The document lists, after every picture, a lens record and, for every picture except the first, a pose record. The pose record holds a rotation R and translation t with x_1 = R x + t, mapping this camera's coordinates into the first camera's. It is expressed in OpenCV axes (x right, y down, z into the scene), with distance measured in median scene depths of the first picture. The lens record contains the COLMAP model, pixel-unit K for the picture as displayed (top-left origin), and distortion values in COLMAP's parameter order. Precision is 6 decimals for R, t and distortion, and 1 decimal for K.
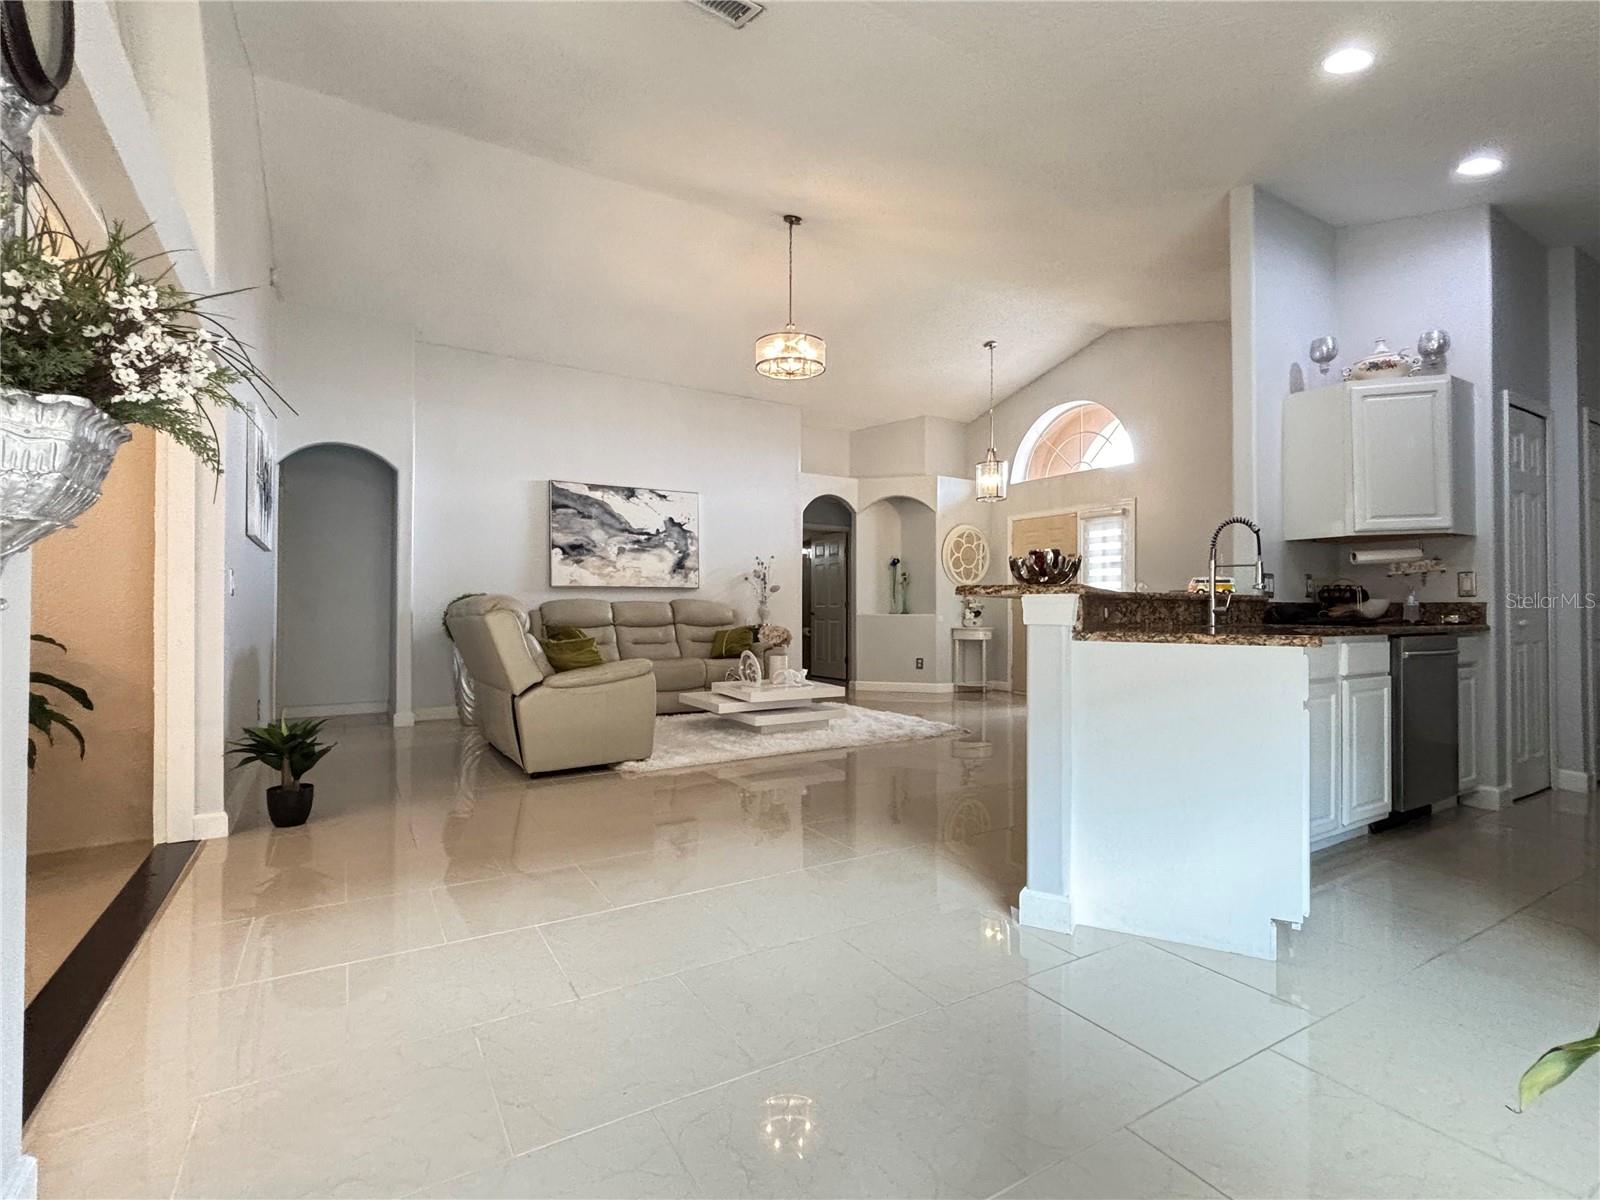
lens RADIAL K [[761.2, 0, 799.2], [0, 761.2, 605.9], [0, 0, 1]] dist [-0.003519, -0.001687]
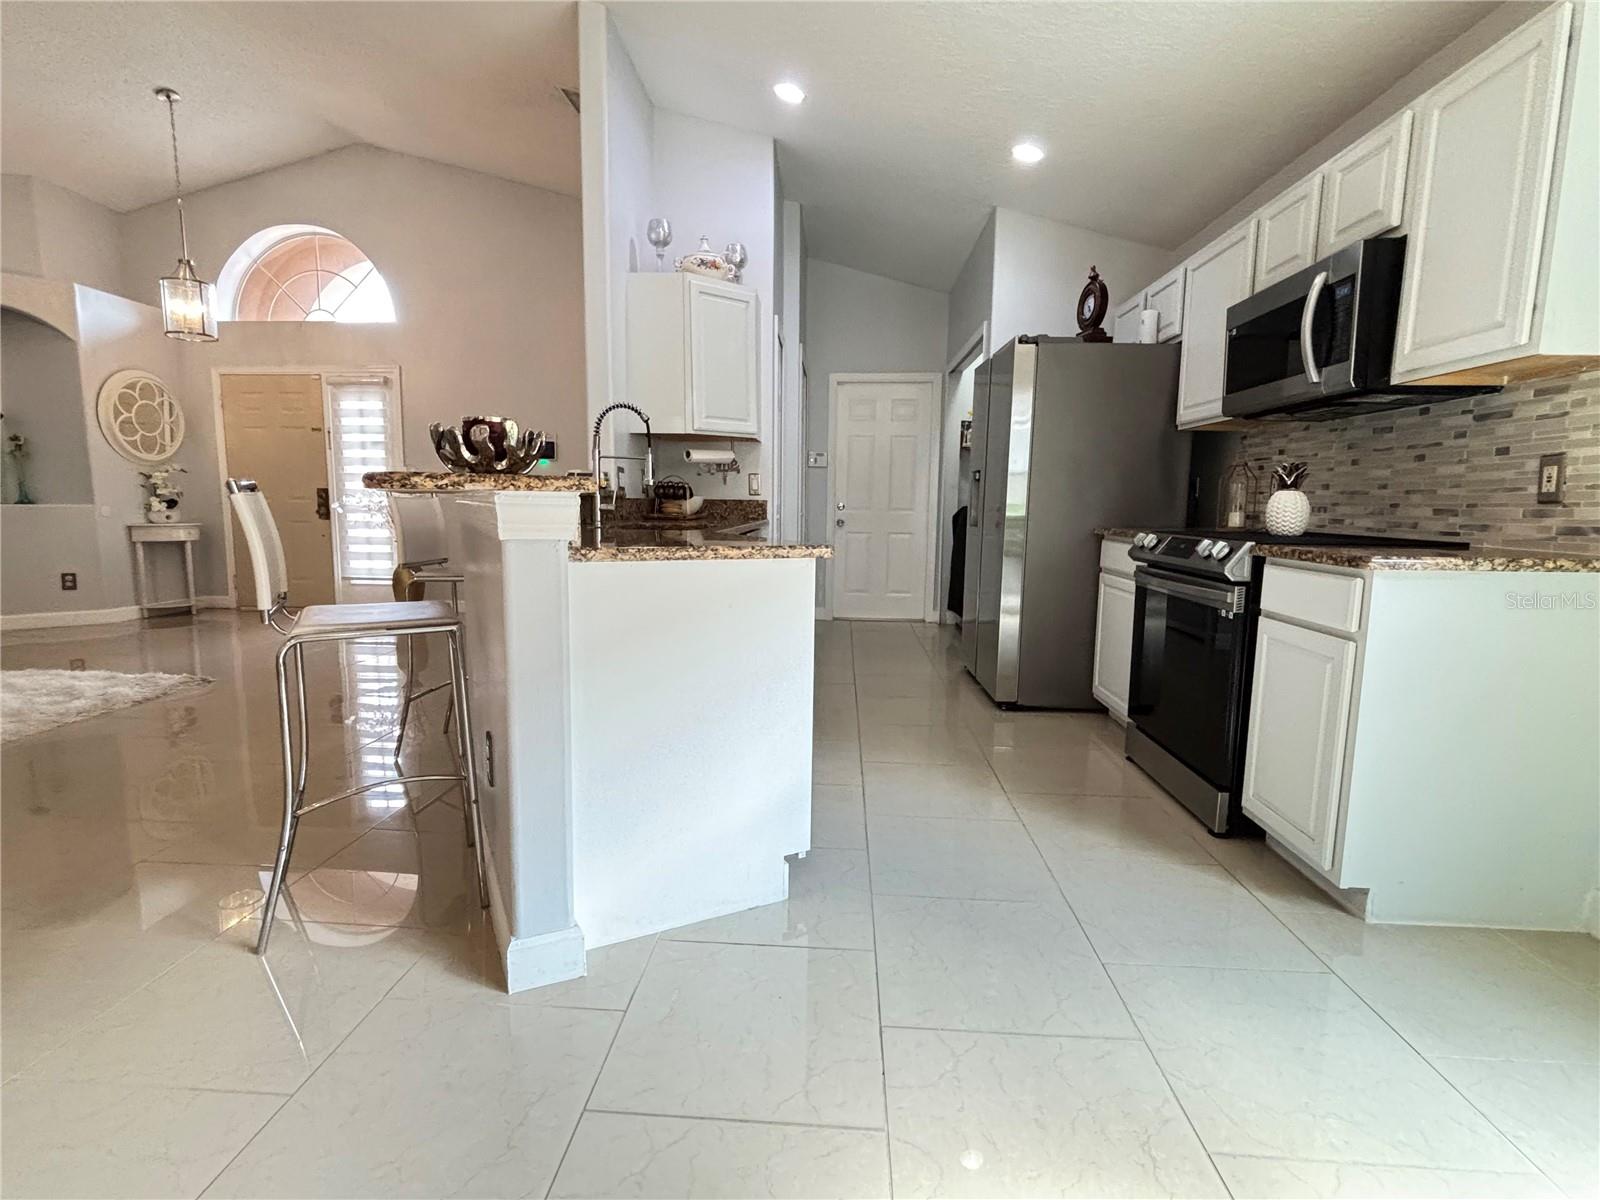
lens RADIAL K [[761.2, 0, 799.2], [0, 761.2, 605.9], [0, 0, 1]] dist [-0.003519, -0.001687]
pose [[0.564999, -0.106062, 0.818246, -0.022813], [-0.016200, 0.990087, 0.139521, -0.003880], [-0.824933, -0.092085, 0.557680, 0.140396]]
